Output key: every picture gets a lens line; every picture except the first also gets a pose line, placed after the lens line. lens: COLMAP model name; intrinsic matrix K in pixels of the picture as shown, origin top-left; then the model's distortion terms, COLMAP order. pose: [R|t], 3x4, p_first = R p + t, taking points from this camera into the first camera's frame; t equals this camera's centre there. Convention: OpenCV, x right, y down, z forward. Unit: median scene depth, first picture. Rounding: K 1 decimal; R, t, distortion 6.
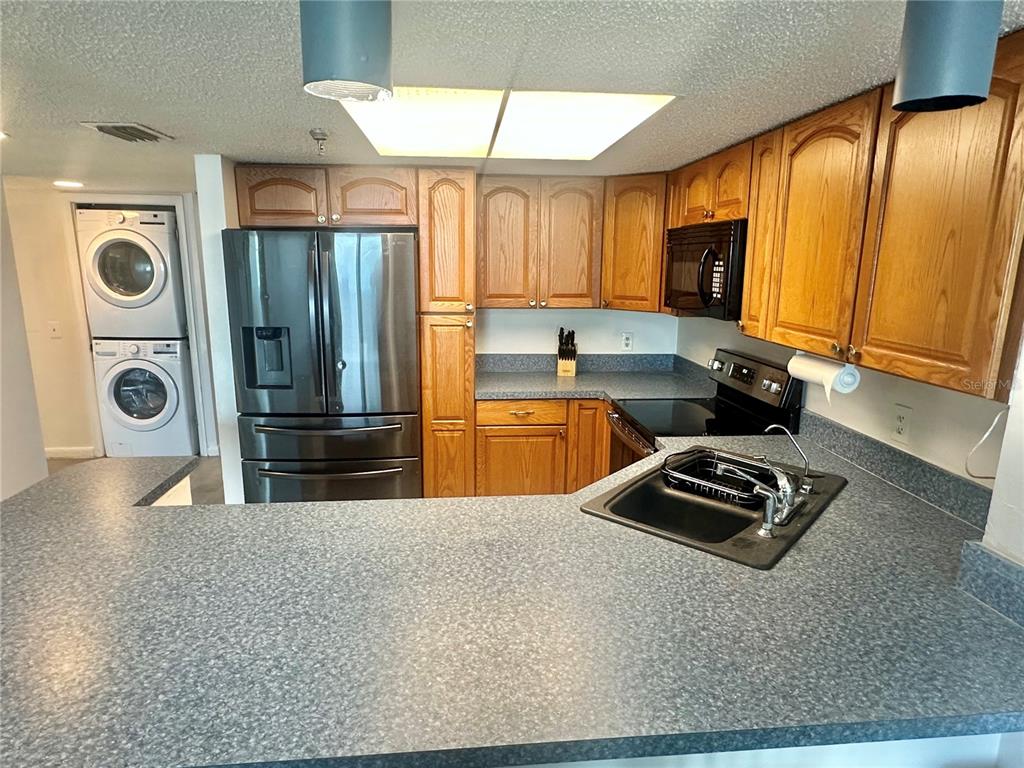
lens RADIAL K [[618.6, 0, 509.2], [0, 618.6, 395.0], [0, 0, 1]] dist [0.003132, 0.000215]
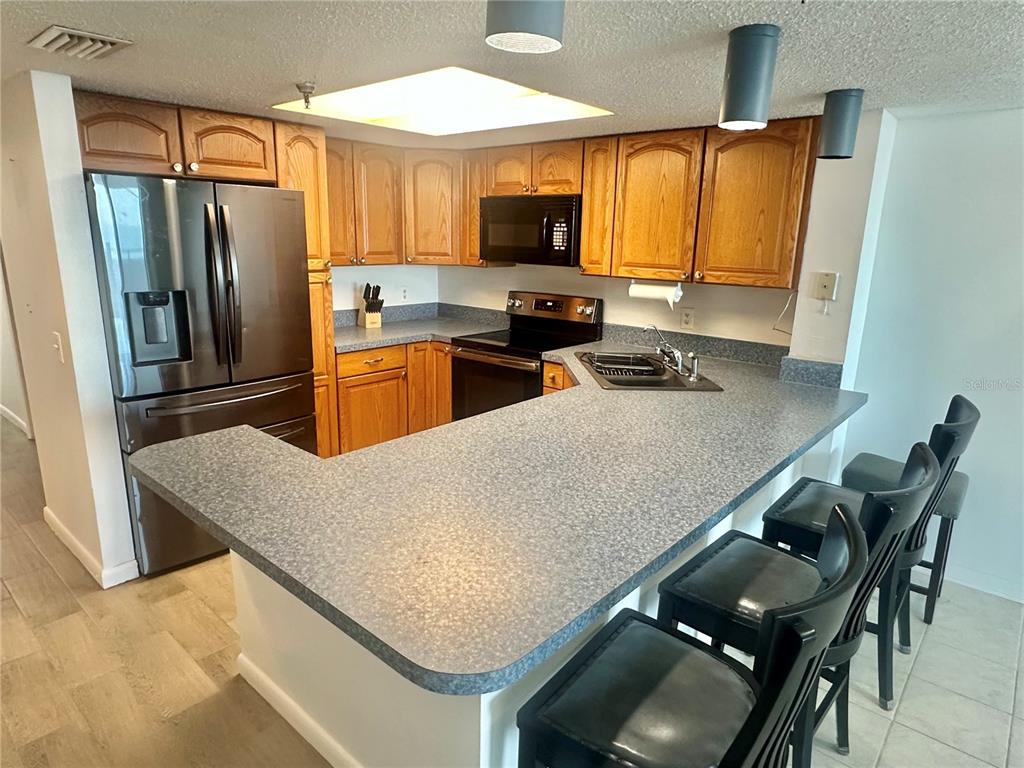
lens RADIAL K [[618.6, 0, 509.2], [0, 618.6, 395.0], [0, 0, 1]] dist [0.003132, 0.000215]
pose [[0.720917, -0.167021, 0.672593, -0.627090], [0.132805, 0.985832, 0.102459, 0.008921], [-0.680177, 0.015459, 0.732885, 0.035579]]
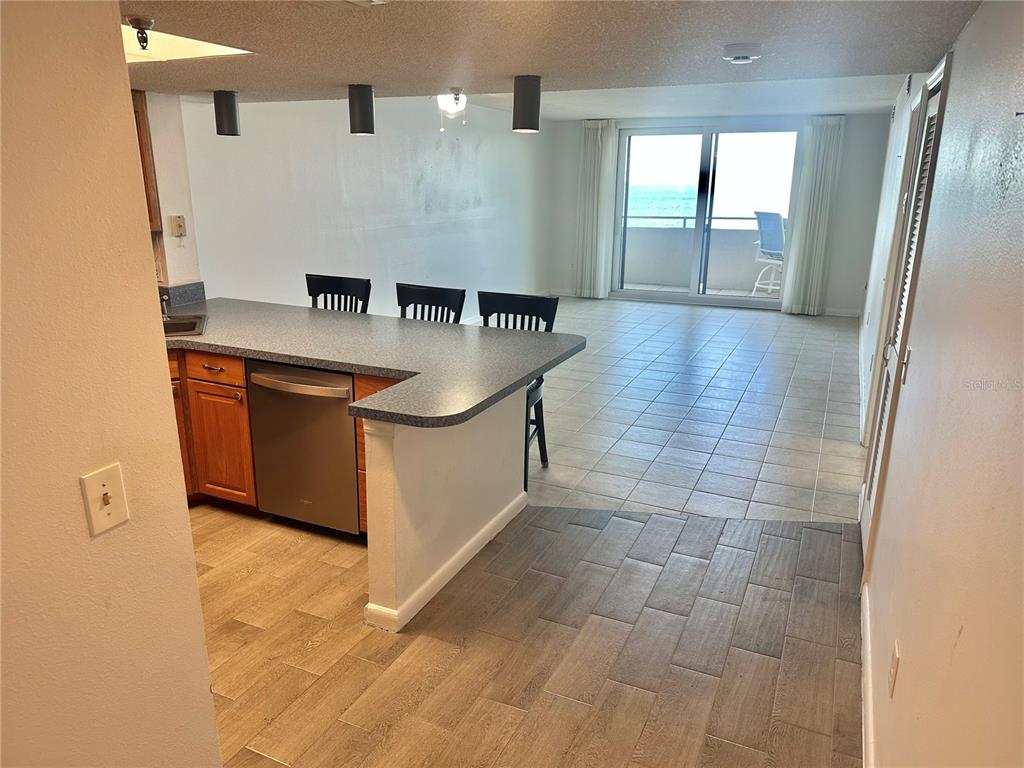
lens RADIAL K [[725.9, 0, 512.0], [0, 725.9, 384.0], [0, 0, 1]] dist [0.039396, -0.002240]
pose [[-0.868815, -0.148456, 0.472356, -0.921154], [0.094386, 0.886842, 0.452330, -0.299670], [-0.486057, 0.437575, -0.756490, 1.263986]]
